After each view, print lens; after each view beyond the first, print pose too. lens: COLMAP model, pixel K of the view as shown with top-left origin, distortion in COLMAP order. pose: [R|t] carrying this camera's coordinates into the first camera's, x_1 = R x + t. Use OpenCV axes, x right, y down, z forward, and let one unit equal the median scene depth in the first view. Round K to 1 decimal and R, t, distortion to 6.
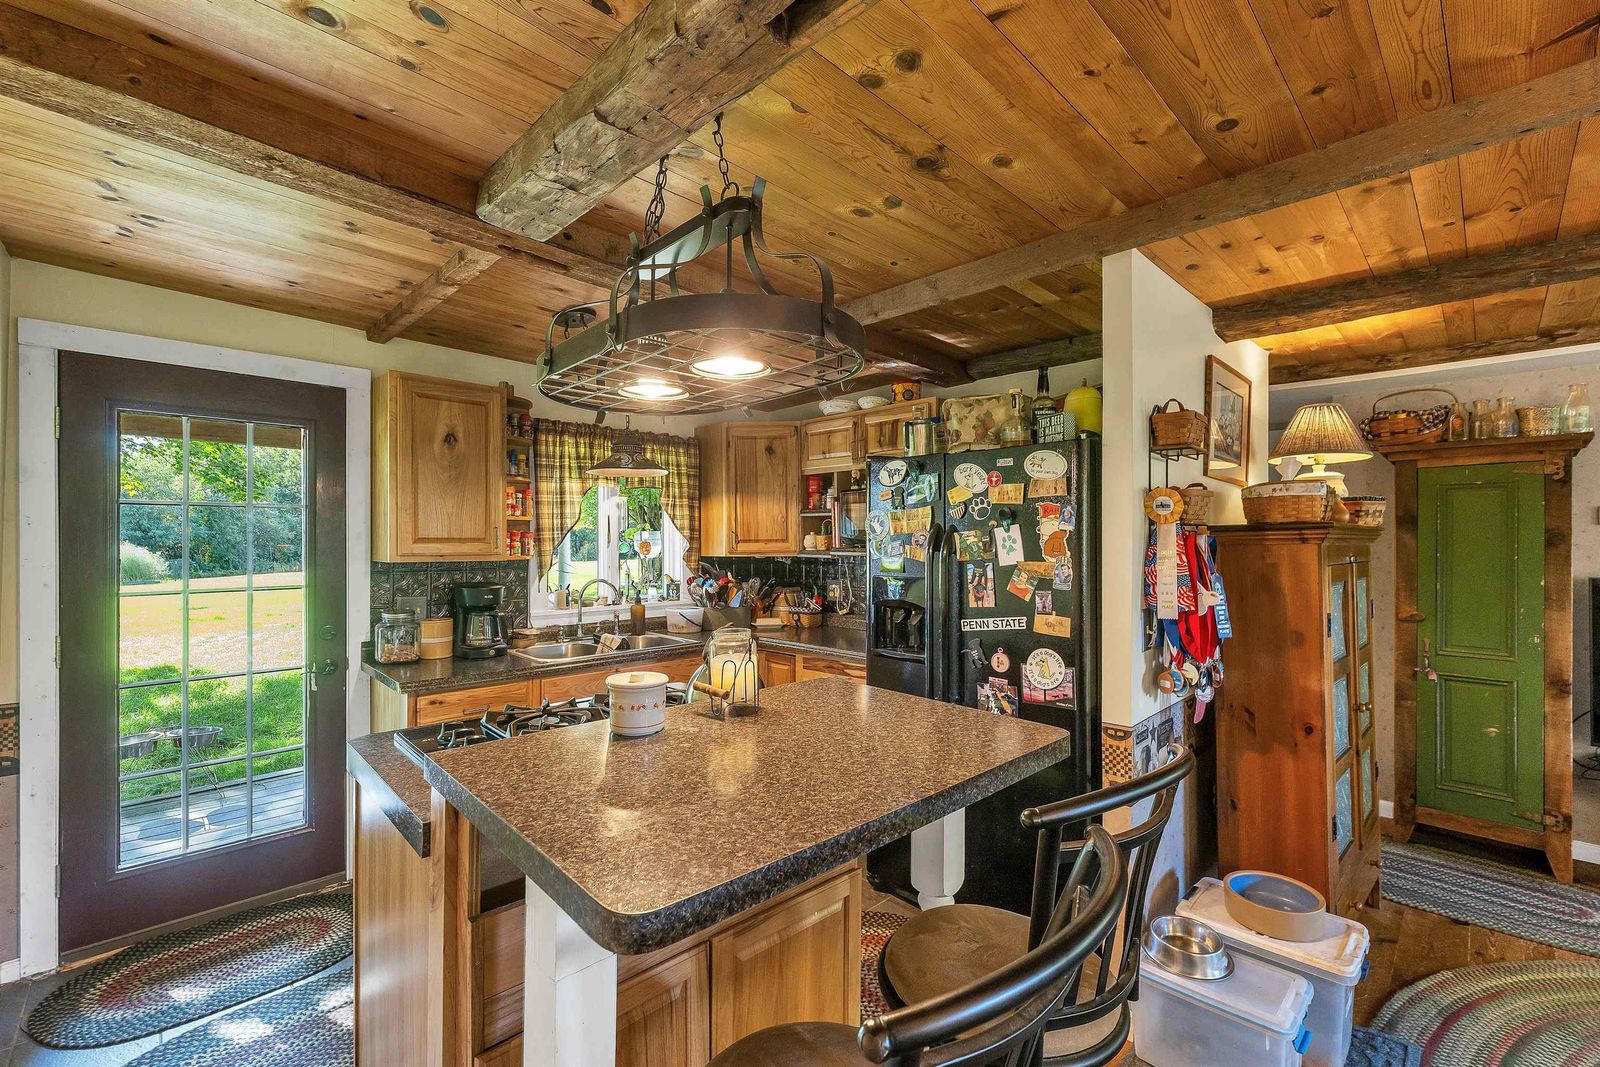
lens RADIAL K [[684.3, 0, 801.9], [0, 684.3, 537.1], [0, 0, 1]] dist [-0.000215, 0.000003]
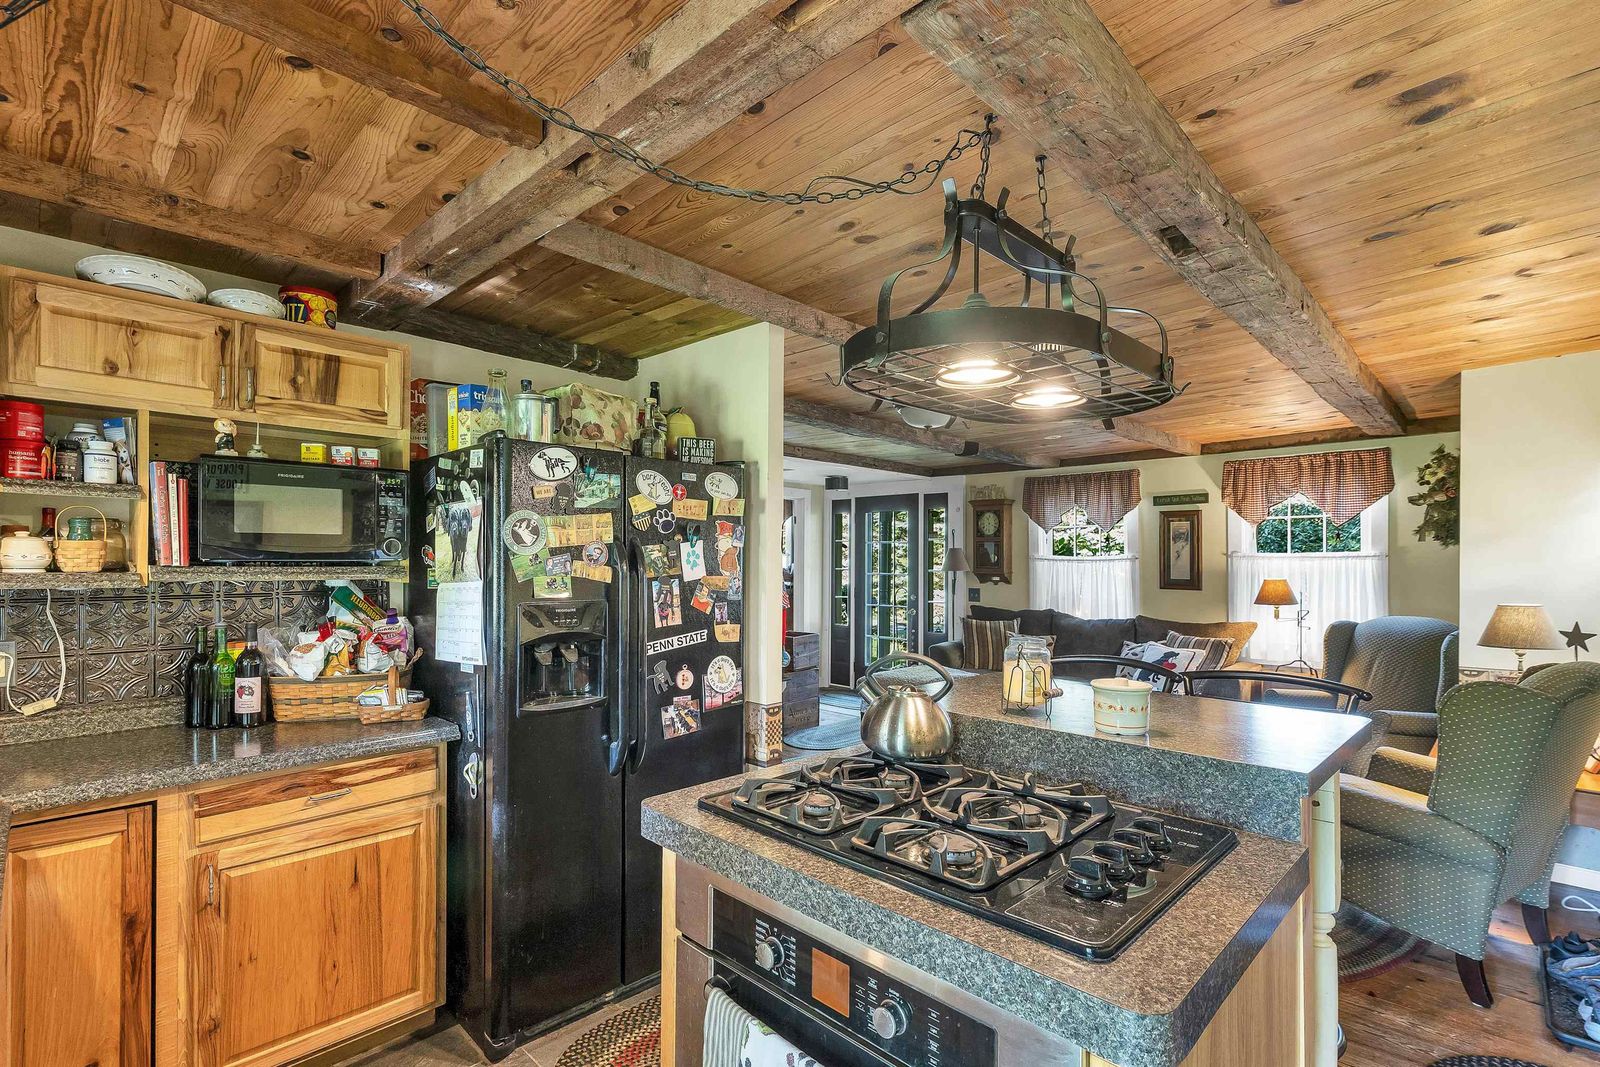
lens RADIAL K [[736.3, 0, 817.3], [0, 736.3, 564.8], [0, 0, 1]] dist [0.001815, -0.000004]
pose [[-0.038642, -0.004687, 0.999242, -0.764572], [-0.009897, 0.999942, 0.004308, 0.011500], [-0.999204, -0.009723, -0.038686, 0.838968]]
